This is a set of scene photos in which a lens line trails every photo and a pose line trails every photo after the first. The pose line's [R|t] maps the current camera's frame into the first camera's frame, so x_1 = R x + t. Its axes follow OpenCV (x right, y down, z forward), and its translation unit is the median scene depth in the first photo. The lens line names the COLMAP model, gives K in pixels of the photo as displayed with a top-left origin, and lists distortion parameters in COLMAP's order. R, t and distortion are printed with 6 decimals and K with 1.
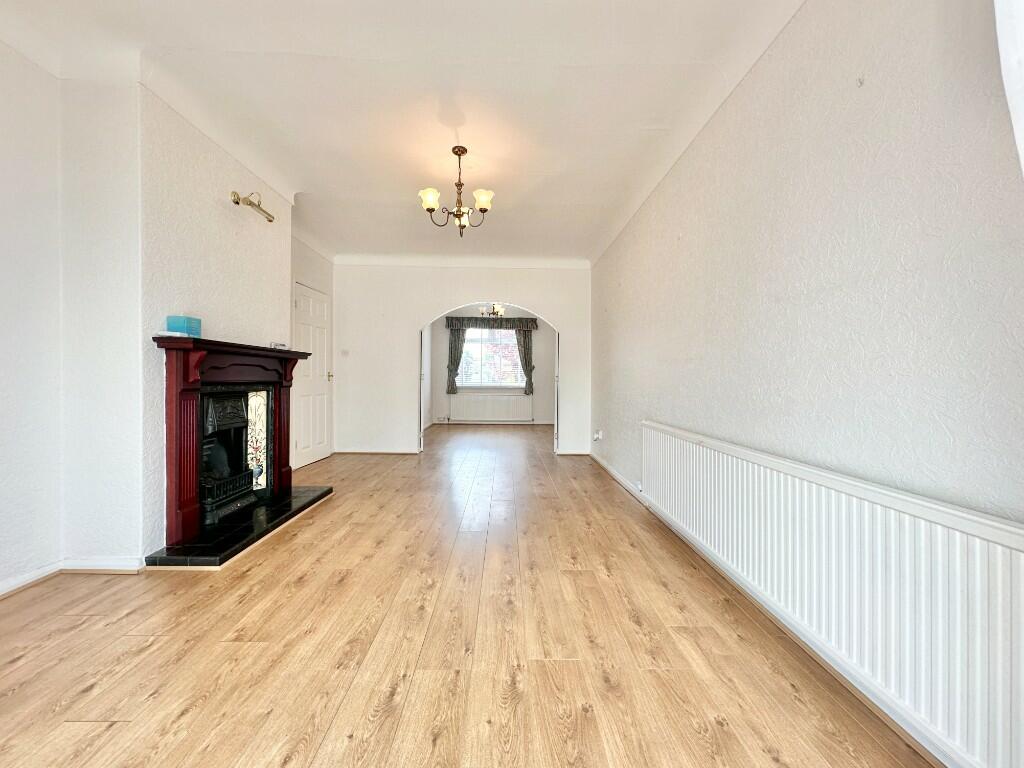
lens RADIAL K [[405.0, 0, 487.3], [0, 405.0, 380.5], [0, 0, 1]] dist [0.000231, 0.000110]
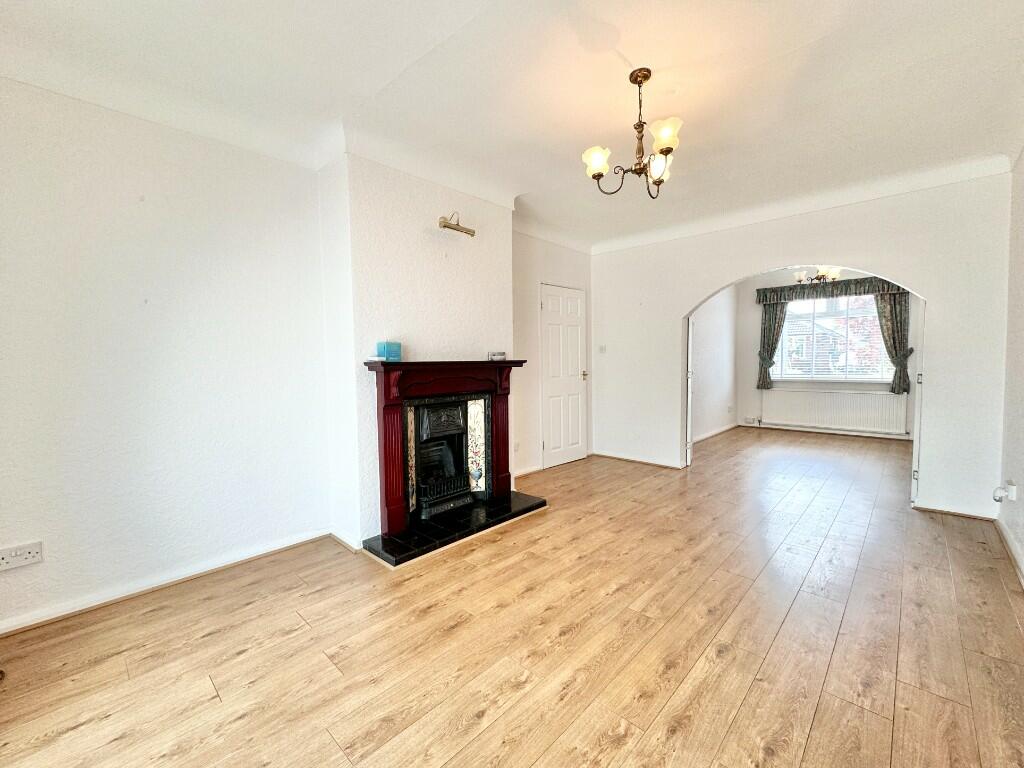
lens RADIAL K [[412.2, 0, 510.3], [0, 412.2, 381.5], [0, 0, 1]] dist [-0.001187, 0.000023]
pose [[0.739569, 0.011119, -0.672989, 0.238210], [0.020929, 0.999000, 0.039504, -0.065309], [0.672755, -0.043301, 0.738597, 0.278071]]
